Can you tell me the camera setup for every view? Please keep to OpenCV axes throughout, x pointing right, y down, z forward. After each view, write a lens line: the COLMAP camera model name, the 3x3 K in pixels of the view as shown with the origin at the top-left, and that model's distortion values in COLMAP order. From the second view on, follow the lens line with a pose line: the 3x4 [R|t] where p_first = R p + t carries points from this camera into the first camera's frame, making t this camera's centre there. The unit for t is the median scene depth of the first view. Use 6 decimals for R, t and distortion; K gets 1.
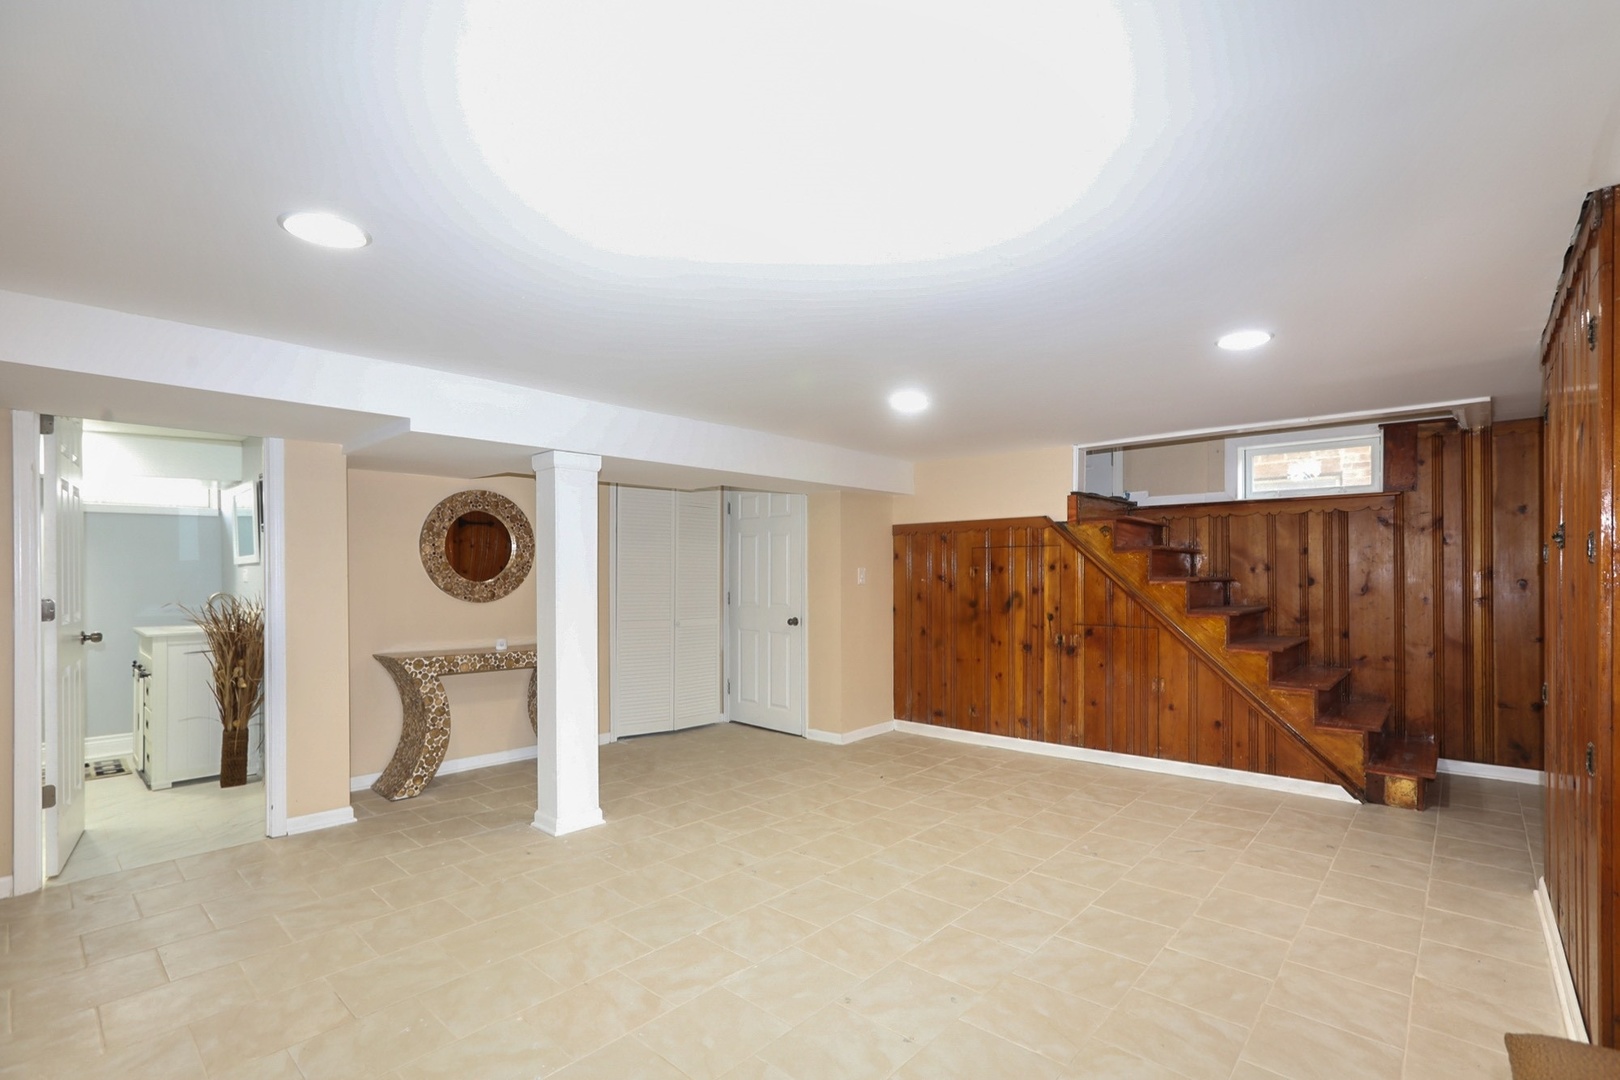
lens RADIAL K [[748.4, 0, 819.9], [0, 748.4, 578.9], [0, 0, 1]] dist [-0.000582, 0.000981]
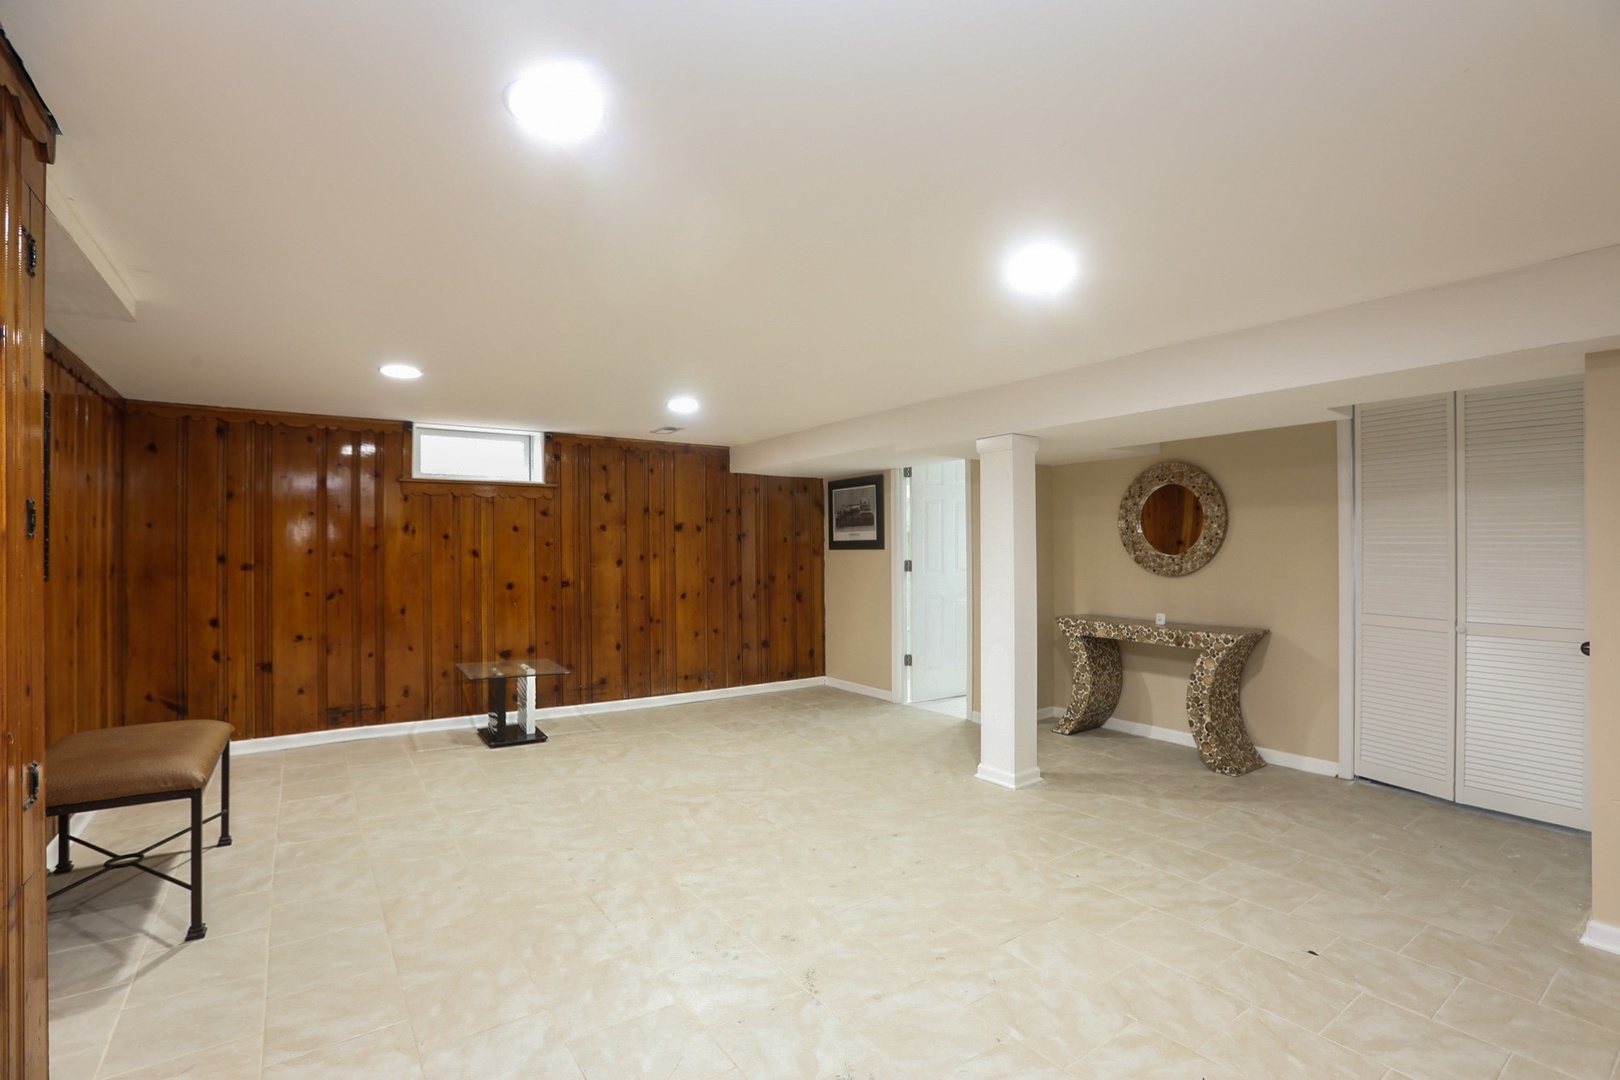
lens RADIAL K [[748.4, 0, 810.6], [0, 748.4, 551.4], [0, 0, 1]] dist [-0.000582, 0.000981]
pose [[-0.247622, -0.001053, -0.968856, 0.737783], [0.011759, 0.999922, -0.004092, -0.002208], [0.968785, -0.012406, -0.247591, 0.925851]]
